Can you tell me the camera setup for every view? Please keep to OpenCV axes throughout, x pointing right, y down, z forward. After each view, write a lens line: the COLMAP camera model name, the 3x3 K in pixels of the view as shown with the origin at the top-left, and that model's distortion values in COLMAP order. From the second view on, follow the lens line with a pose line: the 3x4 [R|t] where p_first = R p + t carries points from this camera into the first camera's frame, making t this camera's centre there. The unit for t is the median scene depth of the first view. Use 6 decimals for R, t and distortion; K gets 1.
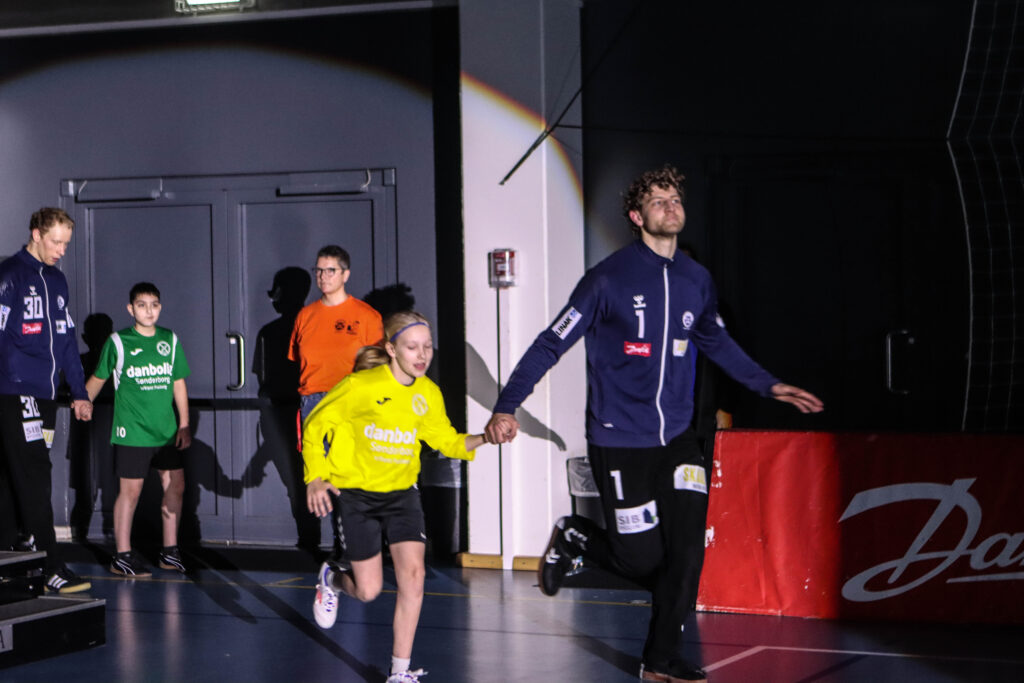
lens RADIAL K [[2888.0, 0, 511.8], [0, 2888.0, 344.1], [0, 0, 1]] dist [-0.295205, 0.000000]
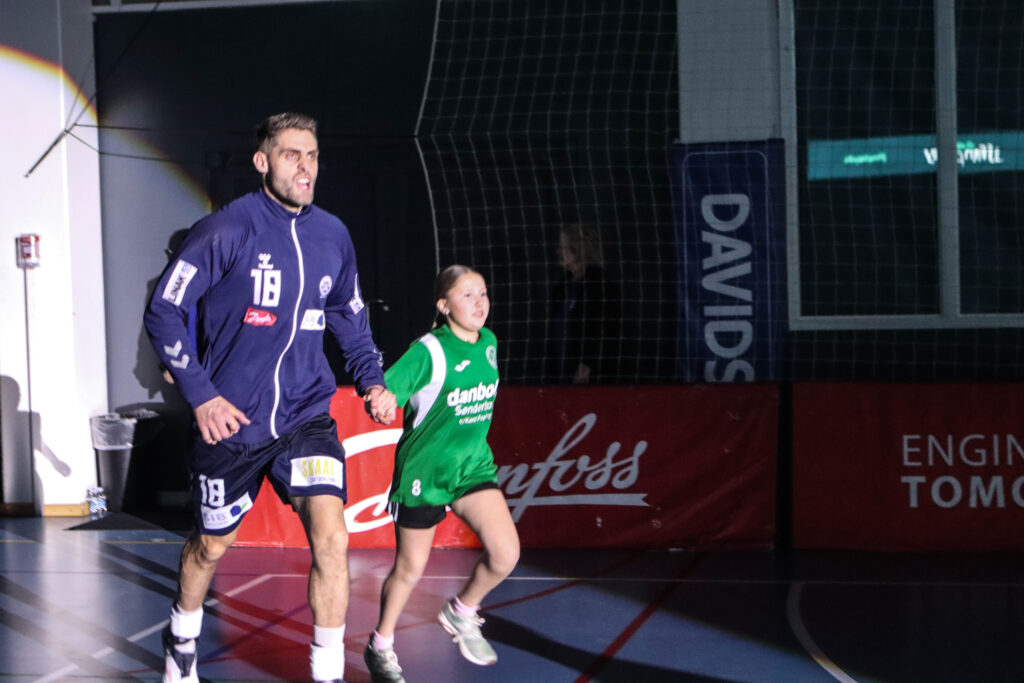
lens RADIAL K [[2214.8, 0, 510.4], [0, 2214.8, 335.7], [0, 0, 1]] dist [0.002033, 0.000000]
pose [[0.963376, -0.021239, 0.267311, -0.054669], [0.017986, 0.999731, 0.014610, -0.002395], [-0.267549, -0.009268, 0.963500, 0.112046]]
